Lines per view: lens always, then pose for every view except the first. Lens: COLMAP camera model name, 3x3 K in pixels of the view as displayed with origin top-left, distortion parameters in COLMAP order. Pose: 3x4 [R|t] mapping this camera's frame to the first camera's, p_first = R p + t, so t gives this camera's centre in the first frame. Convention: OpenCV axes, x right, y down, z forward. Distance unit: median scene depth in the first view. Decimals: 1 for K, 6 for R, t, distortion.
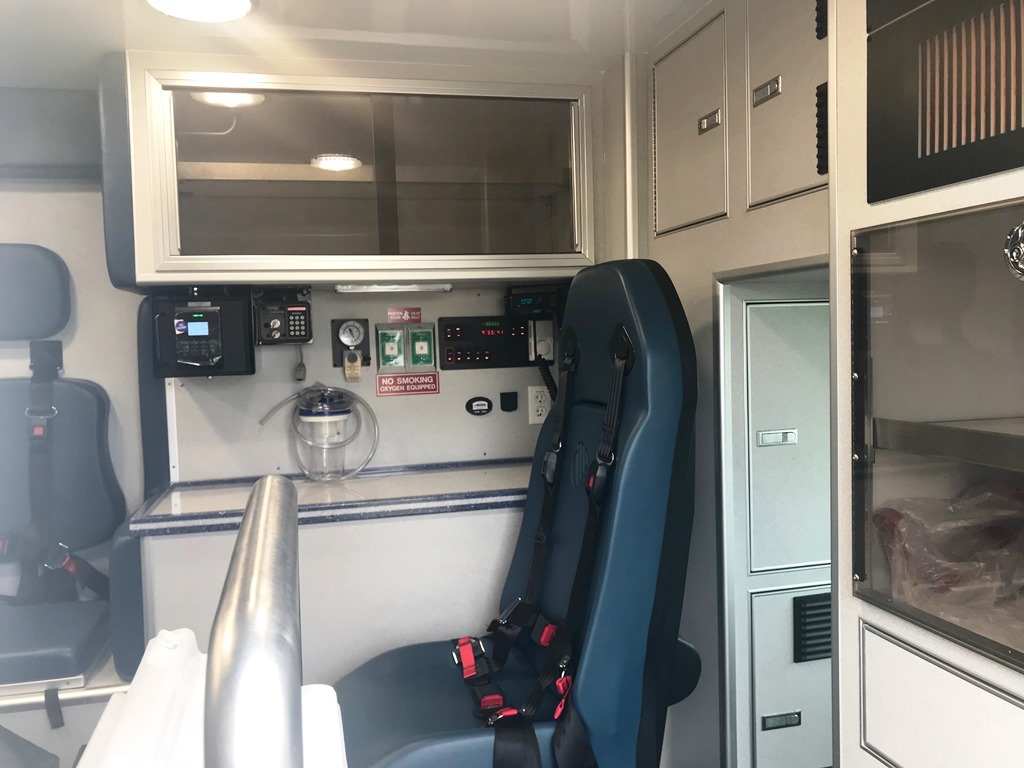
lens RADIAL K [[841.9, 0, 507.0], [0, 841.9, 382.7], [0, 0, 1]] dist [0.034235, -0.052235]
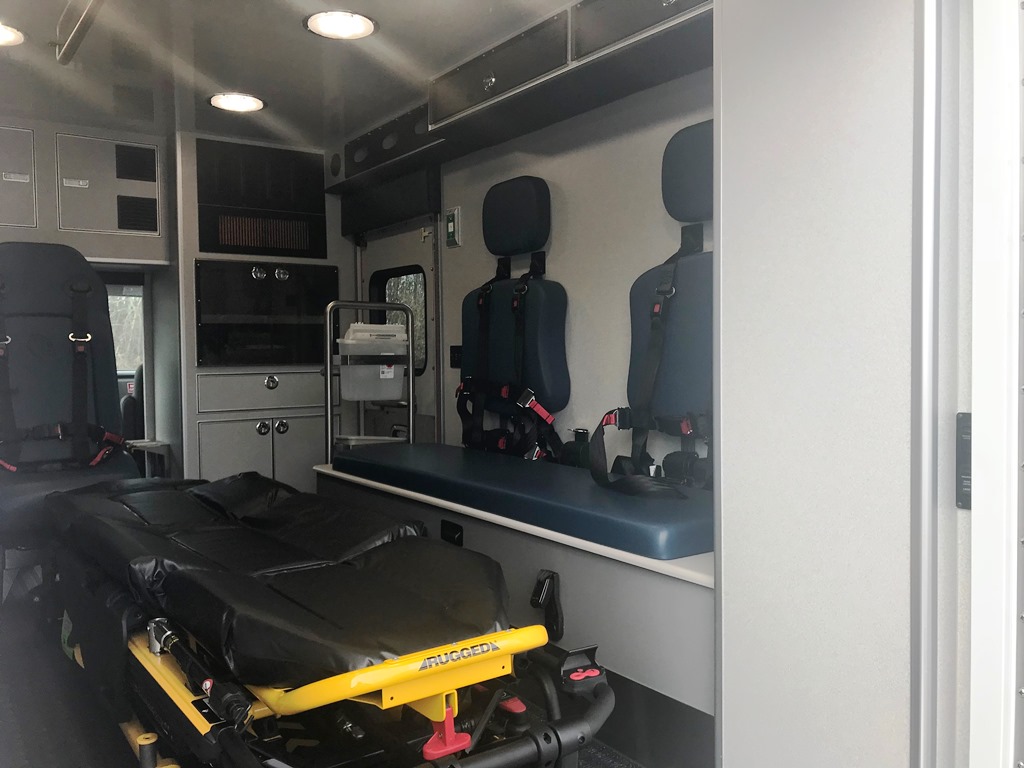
lens RADIAL K [[841.9, 0, 513.9], [0, 841.9, 377.9], [0, 0, 1]] dist [0.034235, -0.052235]
pose [[-0.357279, 0.001429, 0.933996, -1.759578], [0.070372, 0.997198, 0.025394, 0.165750], [-0.931343, 0.074800, -0.356379, 0.582002]]
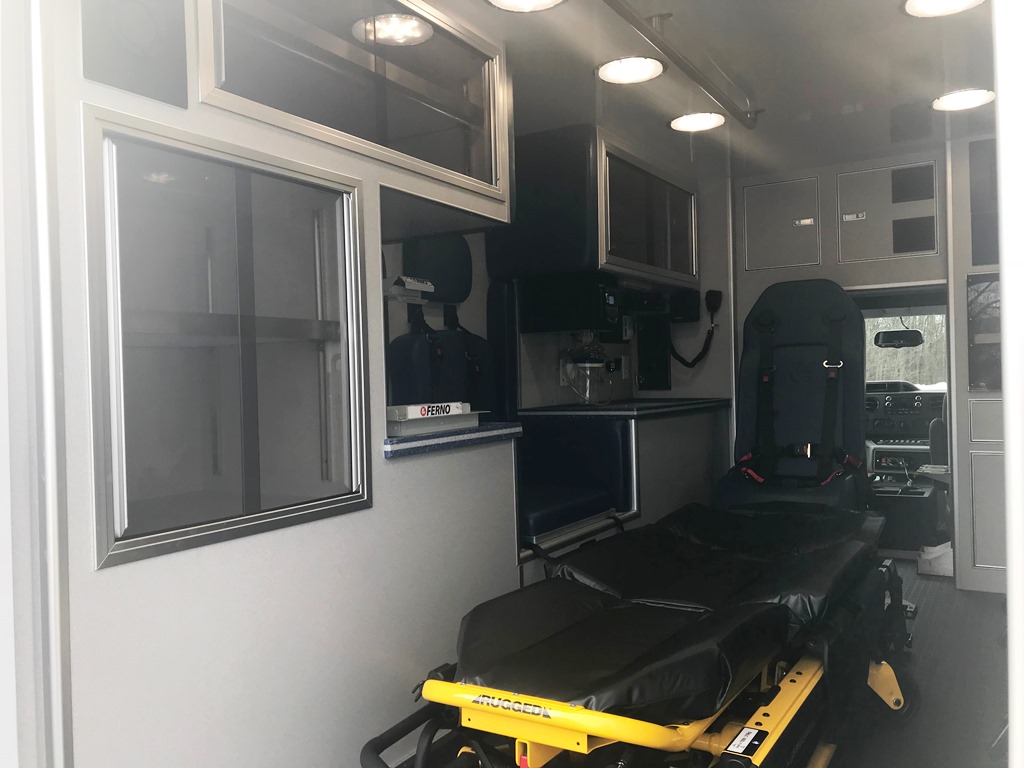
lens RADIAL K [[841.9, 0, 519.5], [0, 841.9, 388.2], [0, 0, 1]] dist [0.034235, -0.052235]
pose [[0.714154, 0.000073, 0.699988, -1.619224], [0.046259, 0.997809, -0.047300, 0.172547], [-0.698458, 0.066160, 0.712586, -0.011748]]
